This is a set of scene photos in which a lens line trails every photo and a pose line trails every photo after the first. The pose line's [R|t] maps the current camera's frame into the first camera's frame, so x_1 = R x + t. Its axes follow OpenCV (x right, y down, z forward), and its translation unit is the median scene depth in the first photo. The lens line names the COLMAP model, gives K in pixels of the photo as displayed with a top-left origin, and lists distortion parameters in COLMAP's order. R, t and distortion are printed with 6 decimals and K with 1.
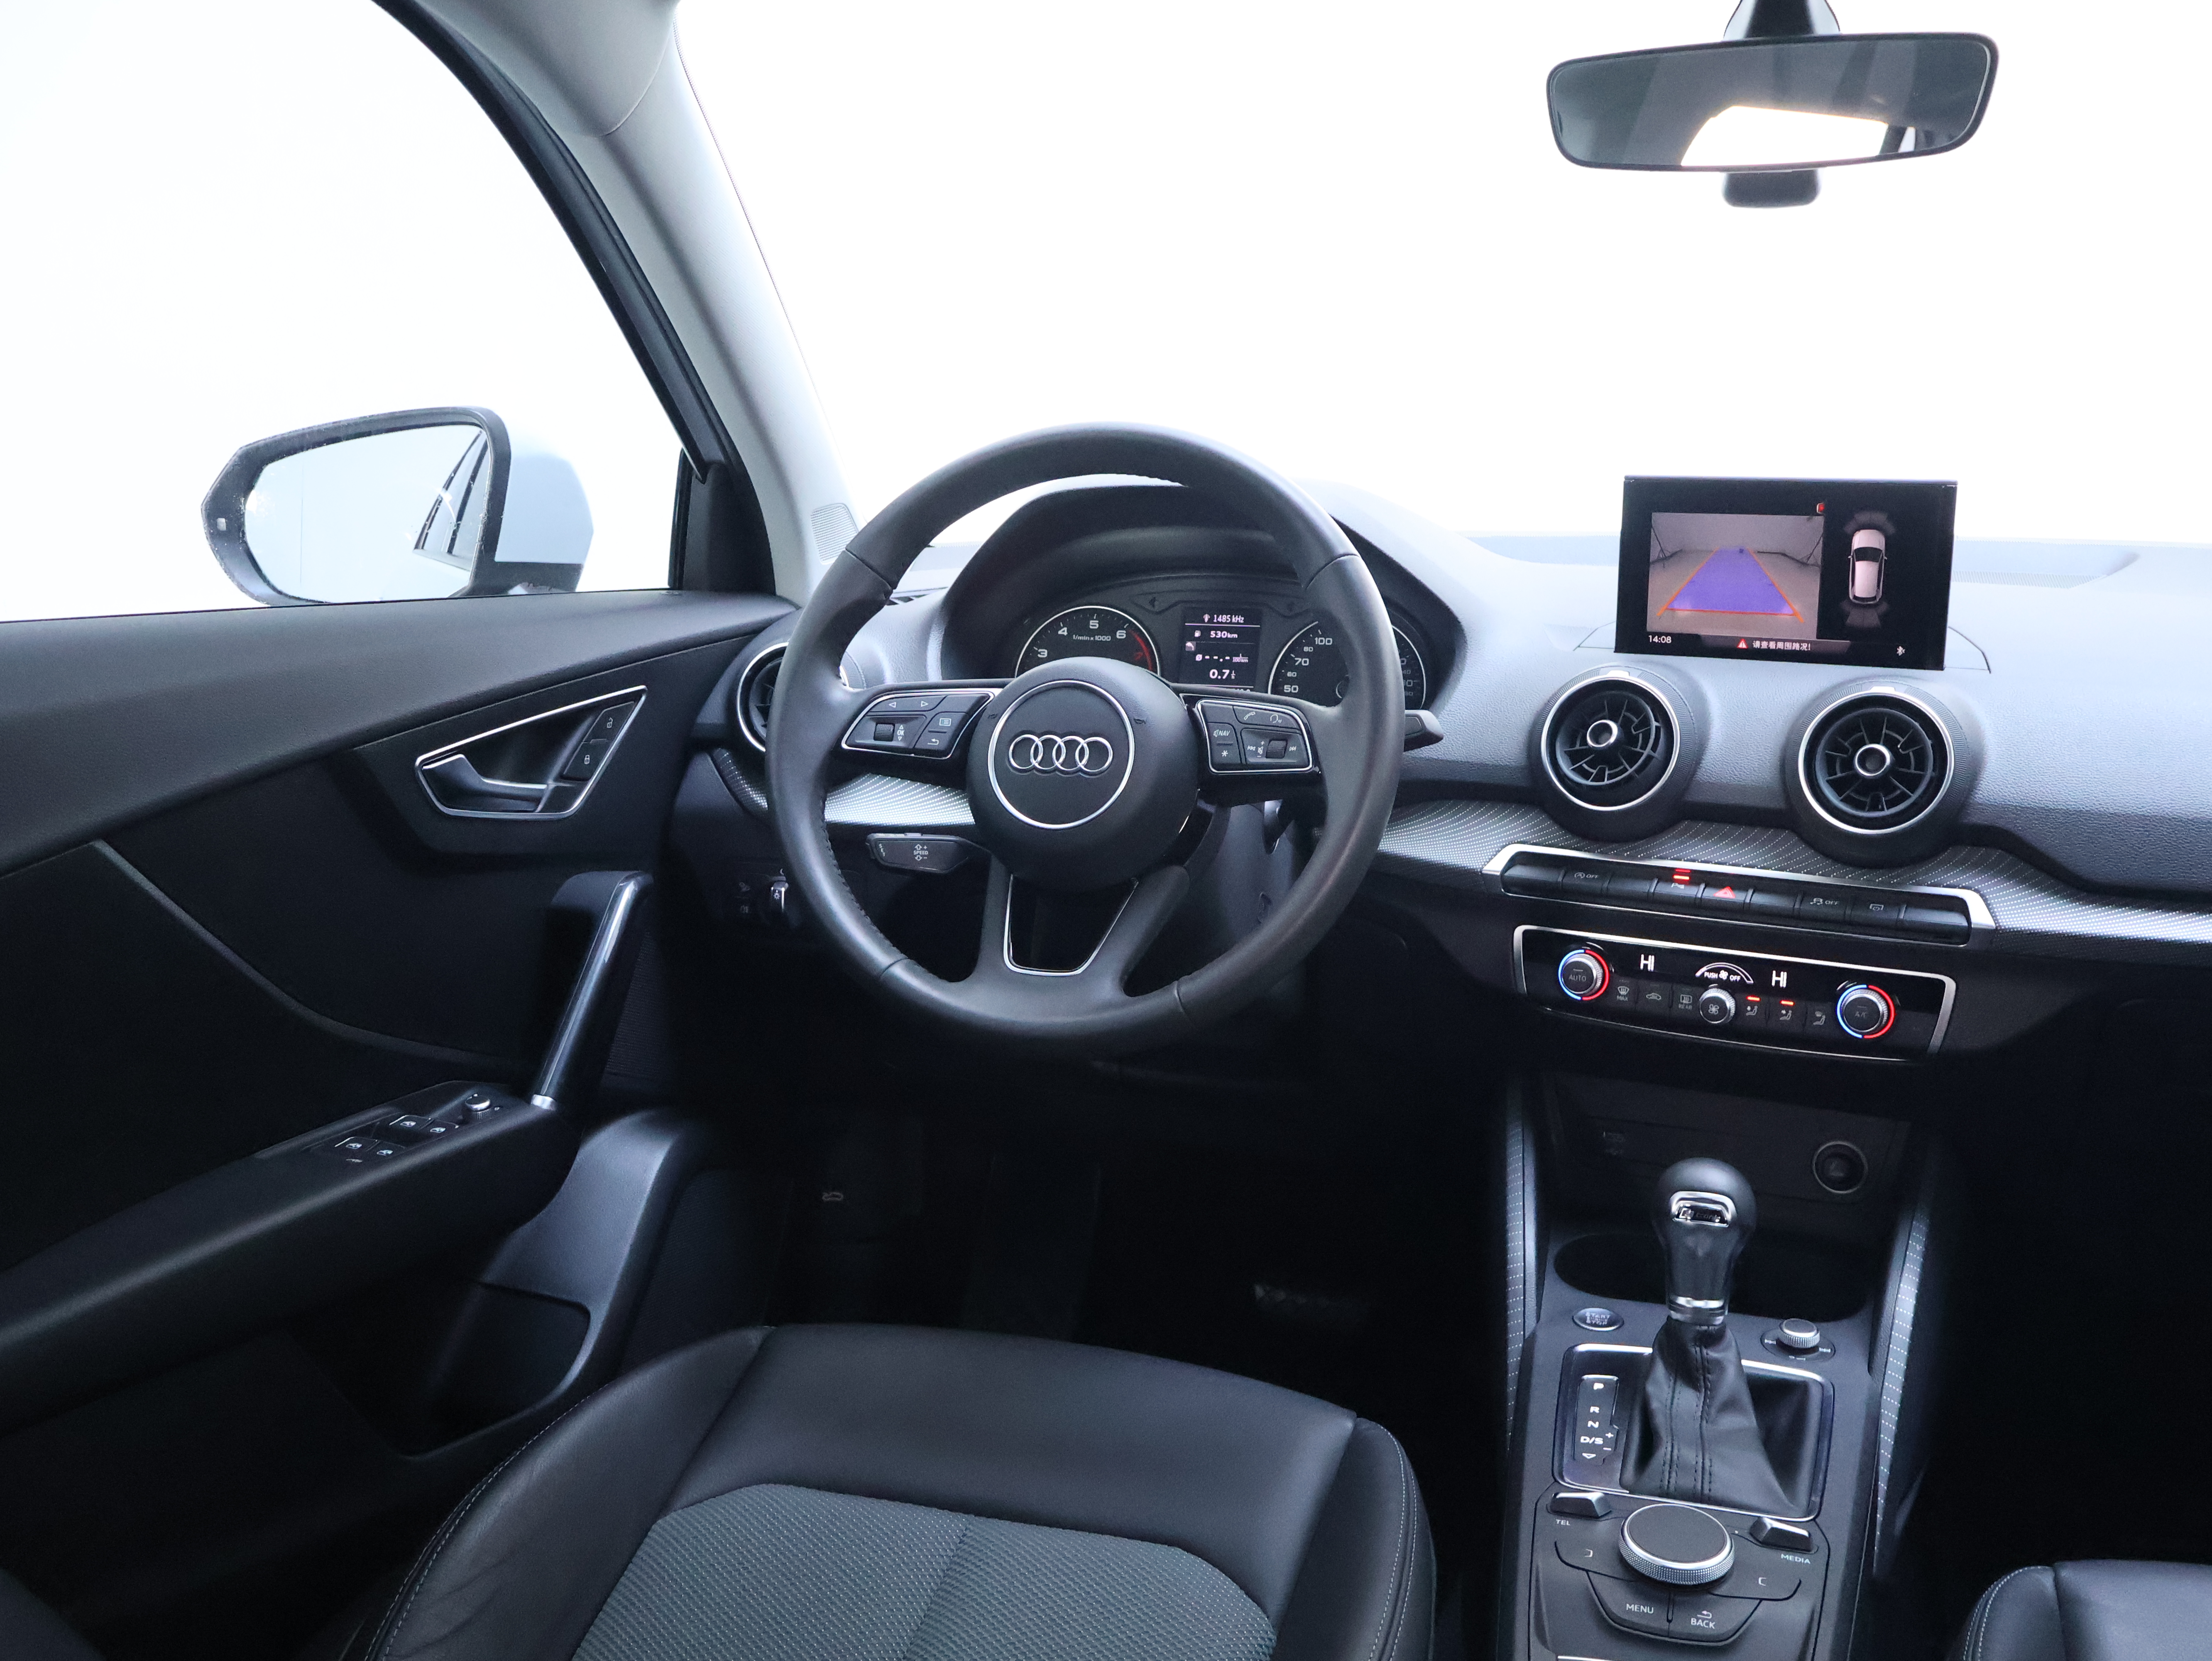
lens RADIAL K [[2069.0, 0, 1101.1], [0, 2069.0, 836.5], [0, 0, 1]] dist [-0.006402, 0.000000]
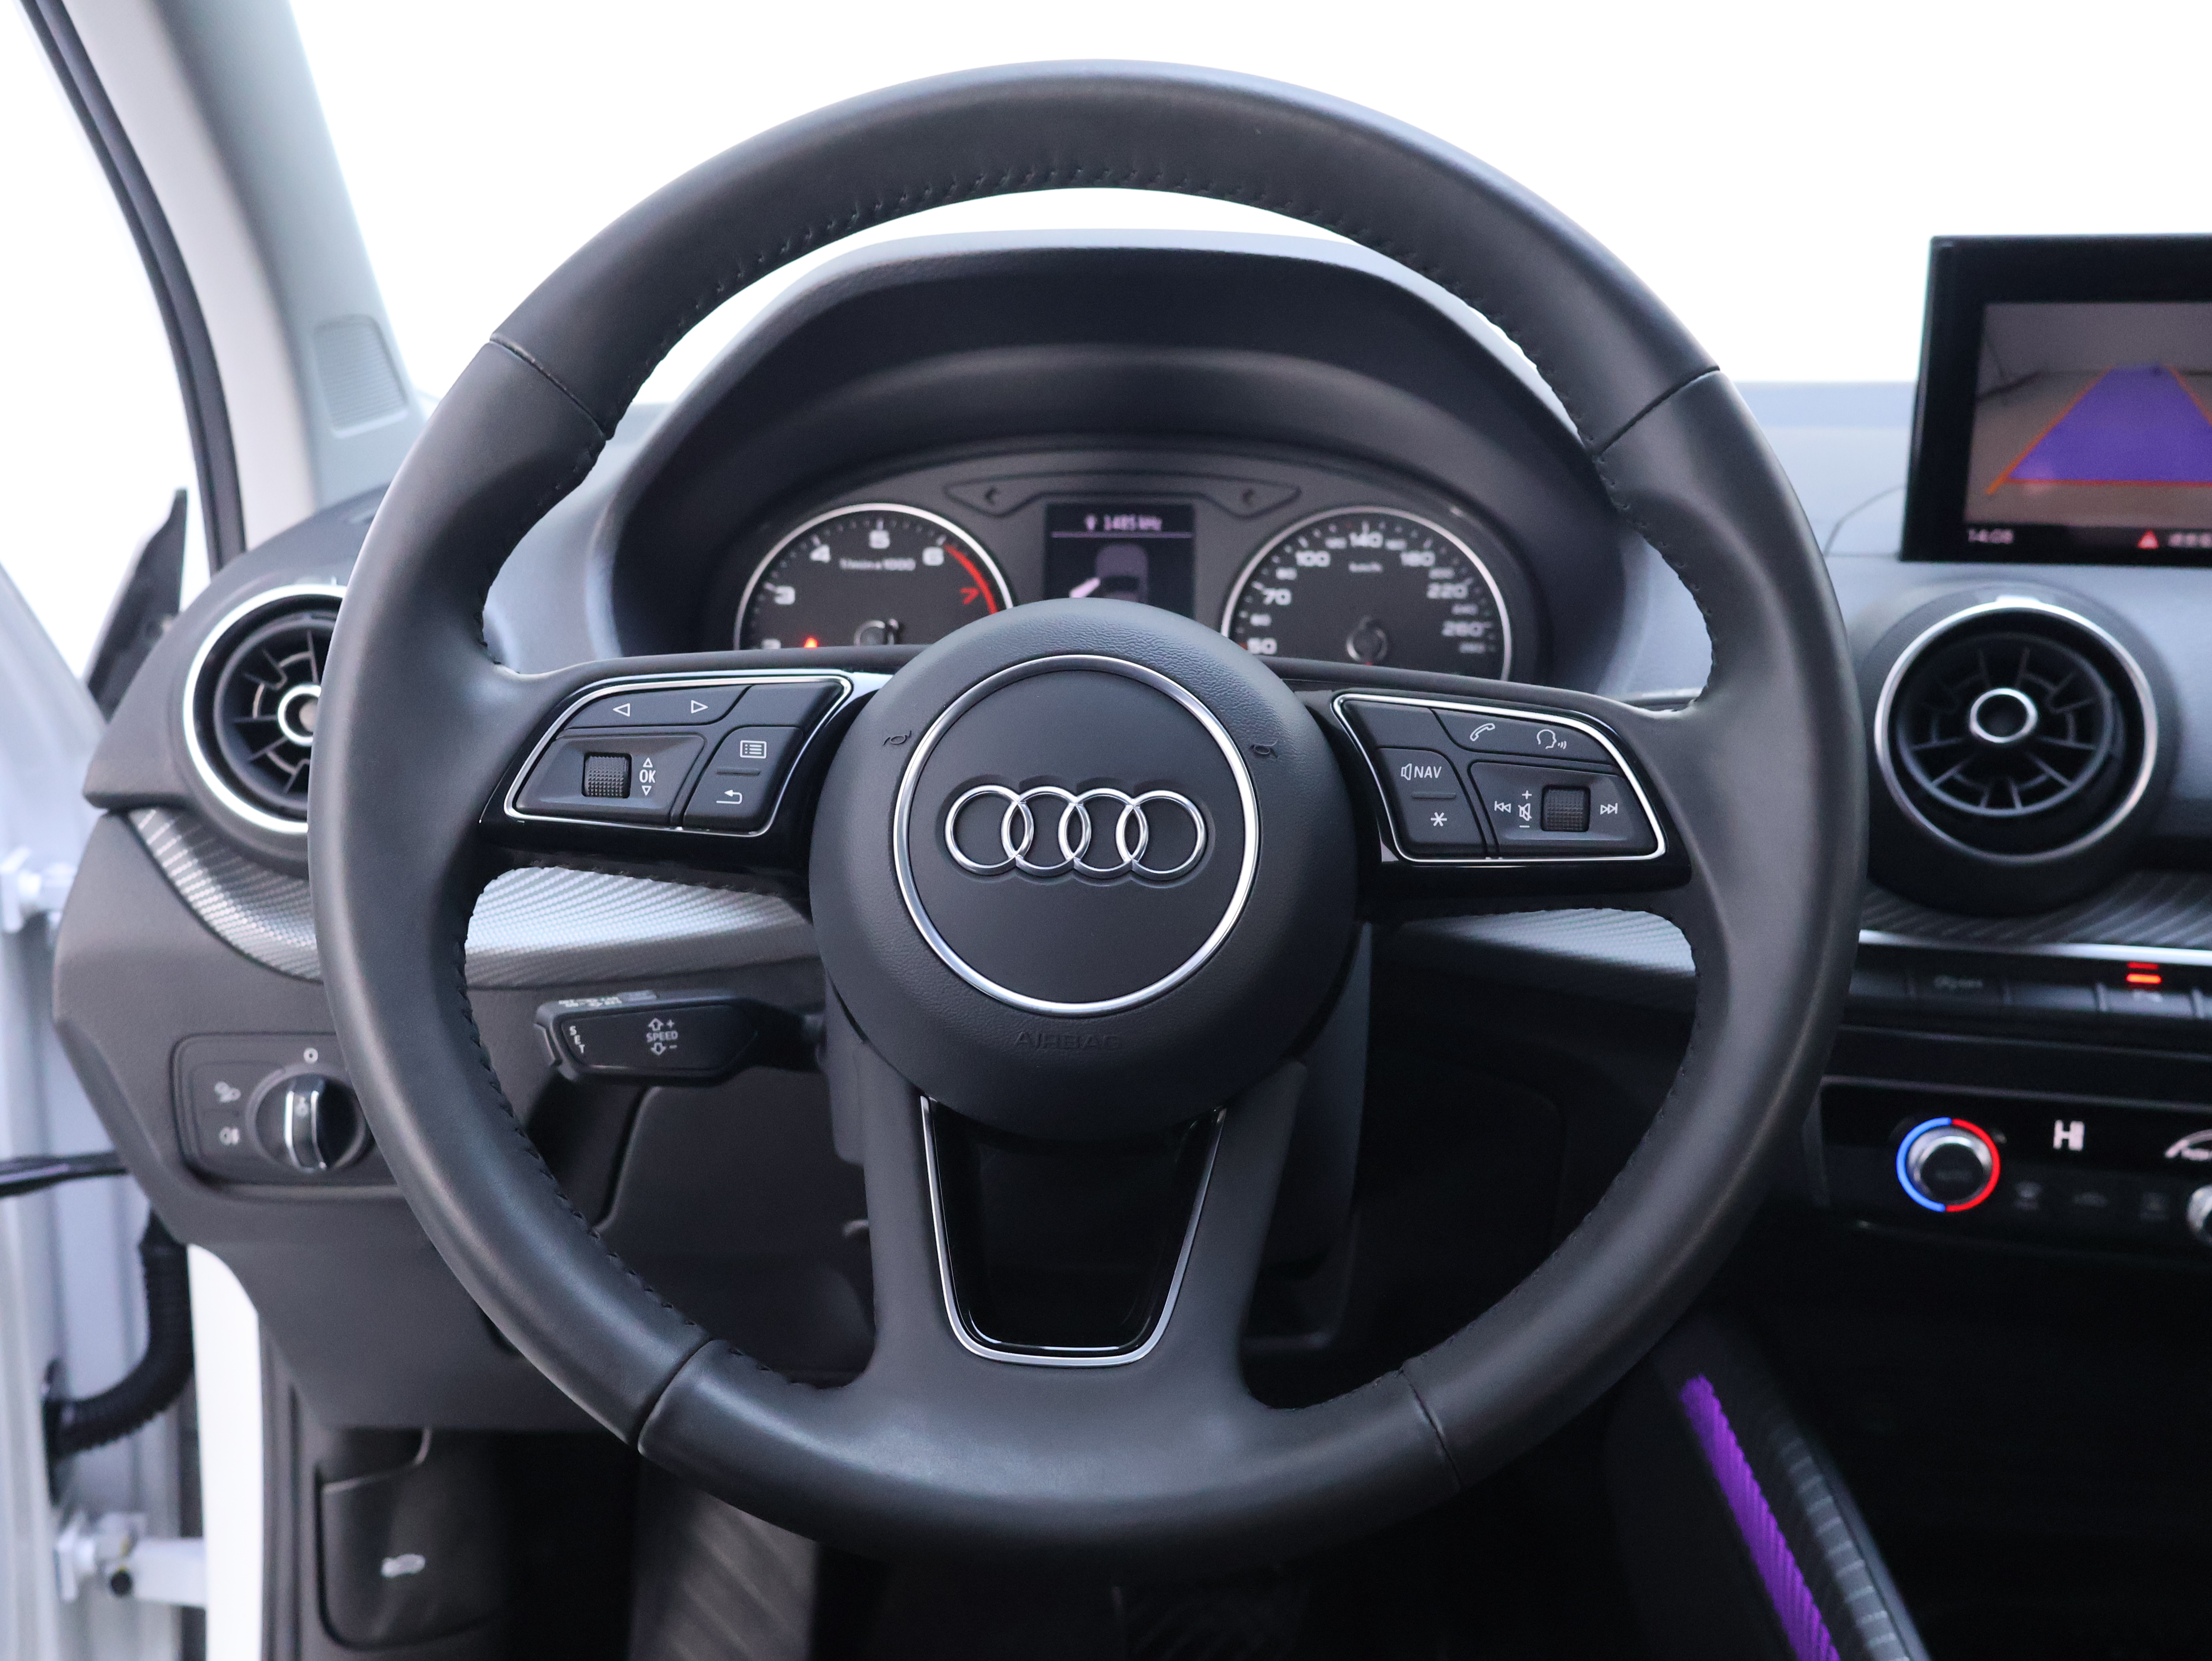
lens RADIAL K [[2069.0, 0, 1100.8], [0, 2069.0, 828.0], [0, 0, 1]] dist [-0.006402, 0.000000]
pose [[0.961589, -0.059206, 0.268032, -0.119124], [0.052615, 0.998111, 0.031712, -0.050133], [-0.269403, -0.016391, 0.962888, 0.561687]]
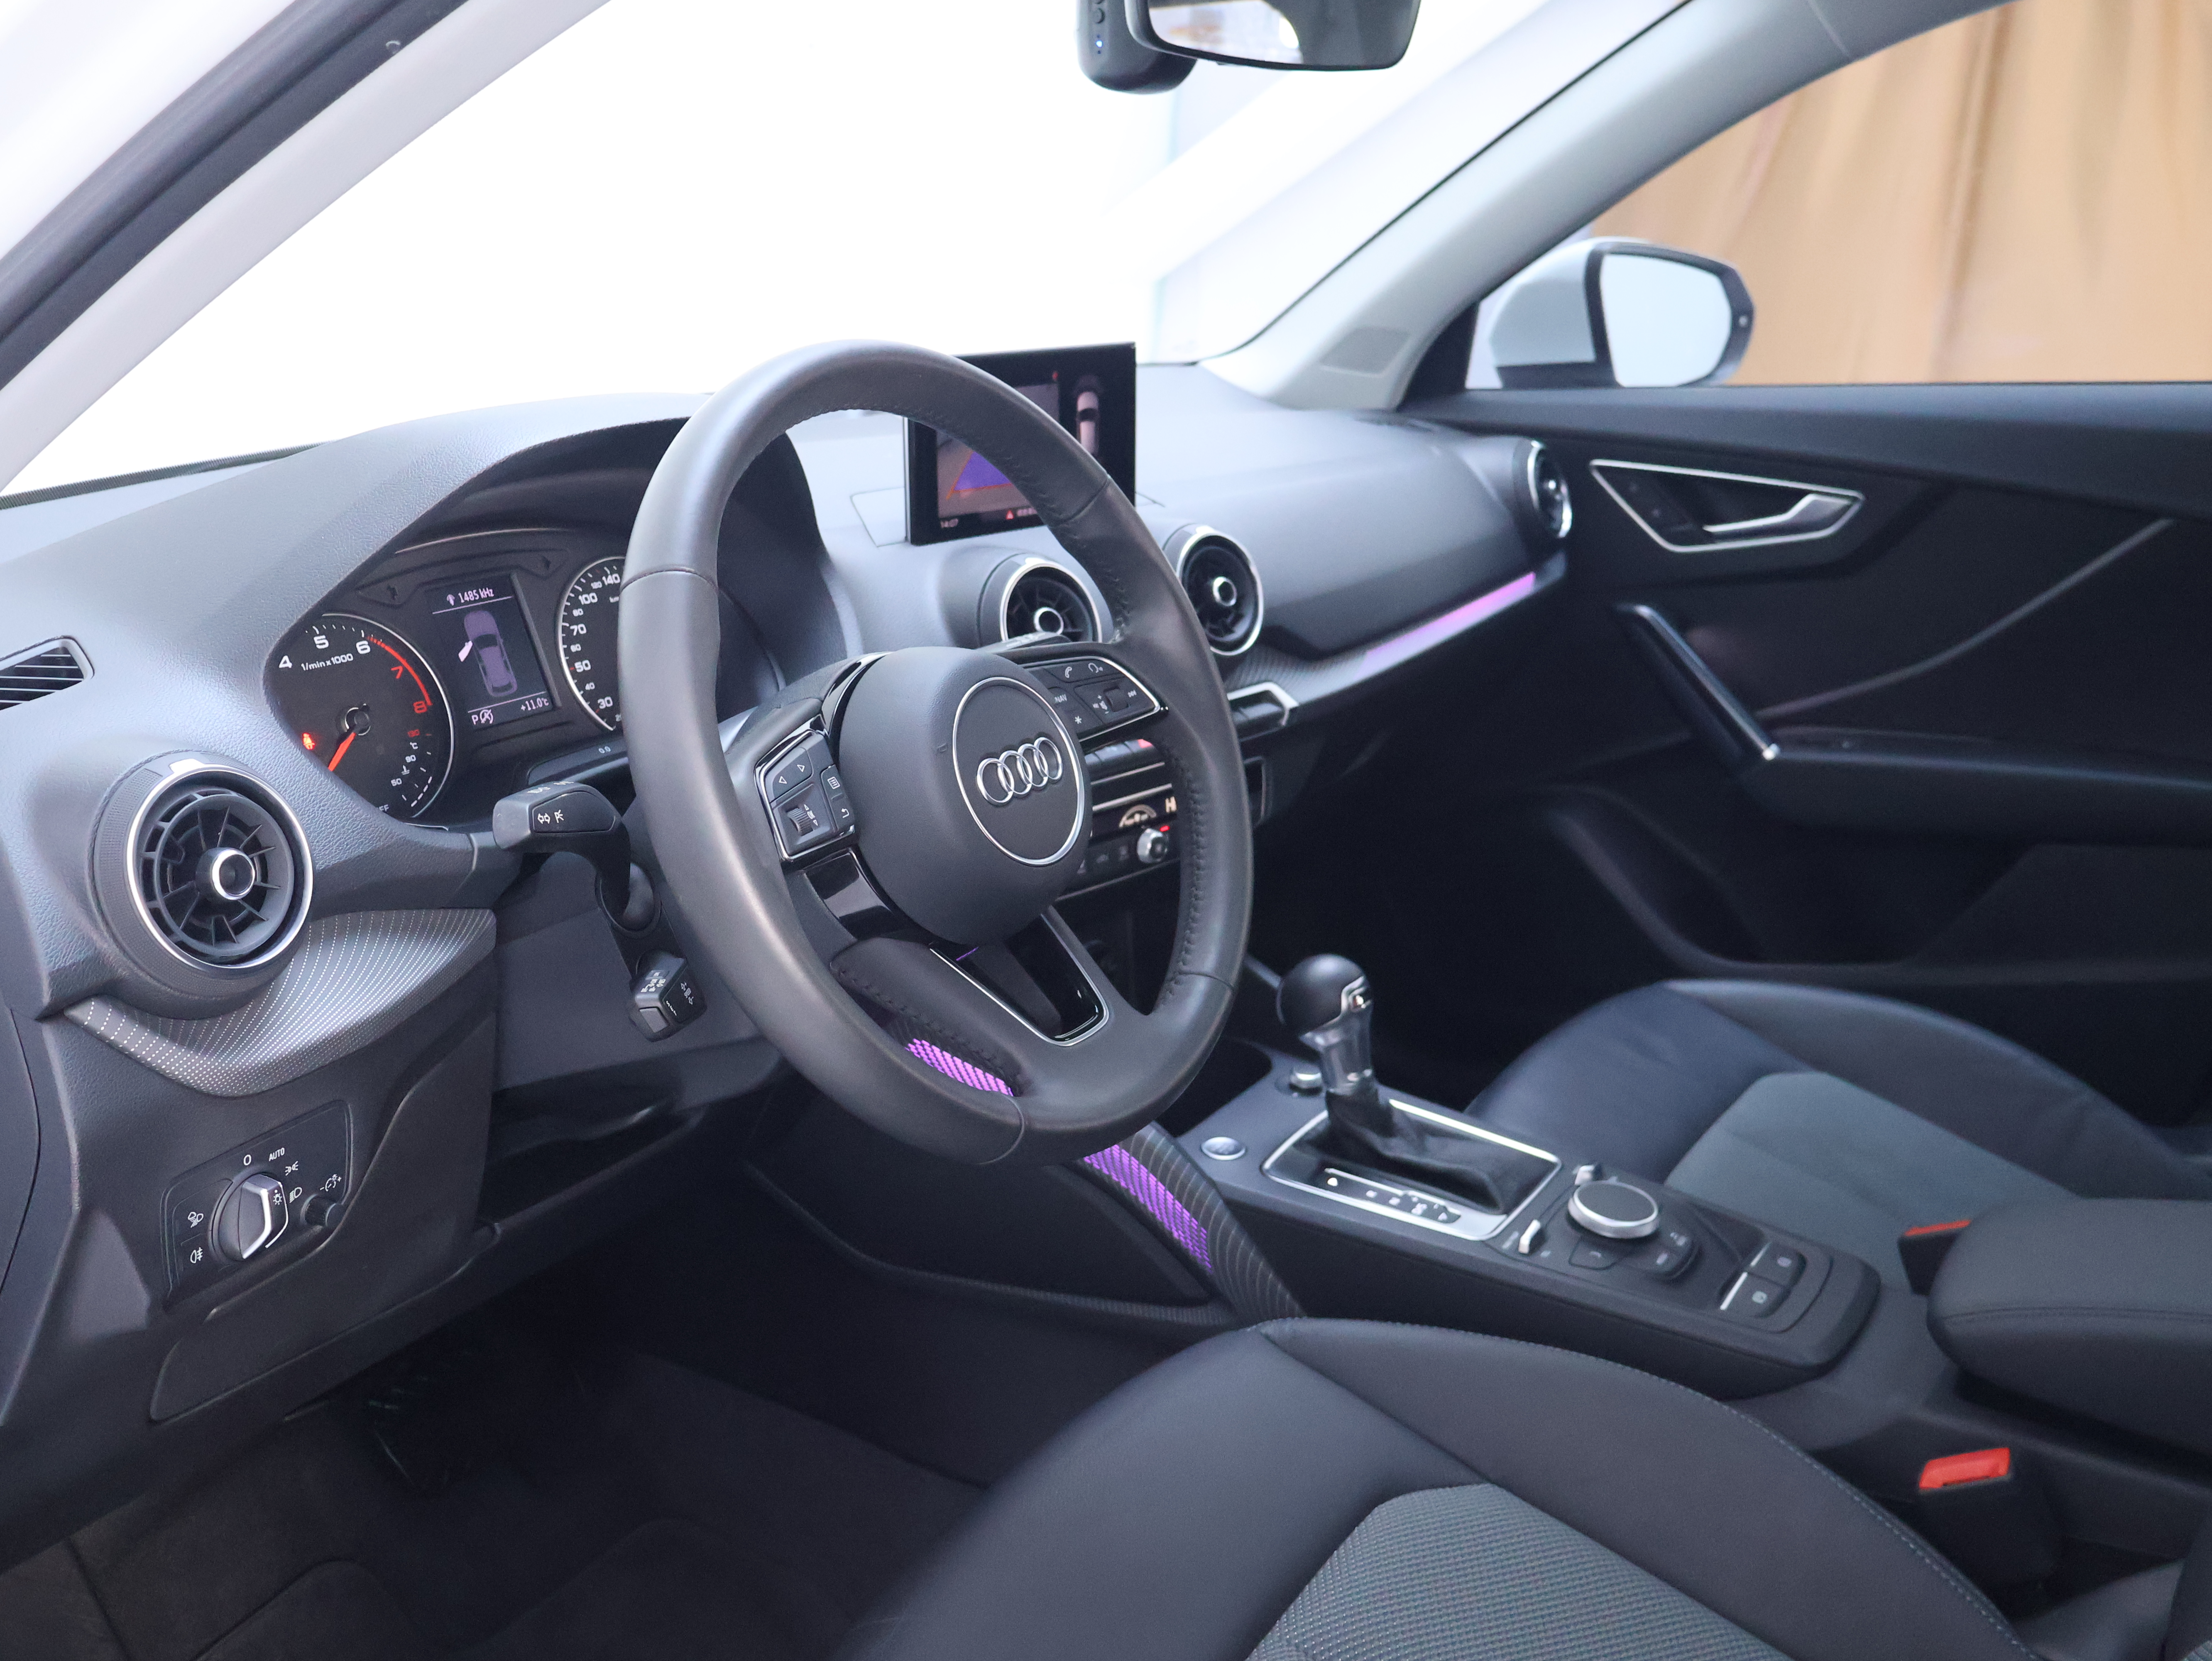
lens RADIAL K [[2069.0, 0, 1120.4], [0, 2069.0, 824.7], [0, 0, 1]] dist [-0.006402, 0.000000]
pose [[0.249125, -0.284646, 0.925696, -0.700479], [0.197756, 0.950645, 0.239097, -0.189197], [-0.948066, 0.123497, 0.293120, 0.692101]]
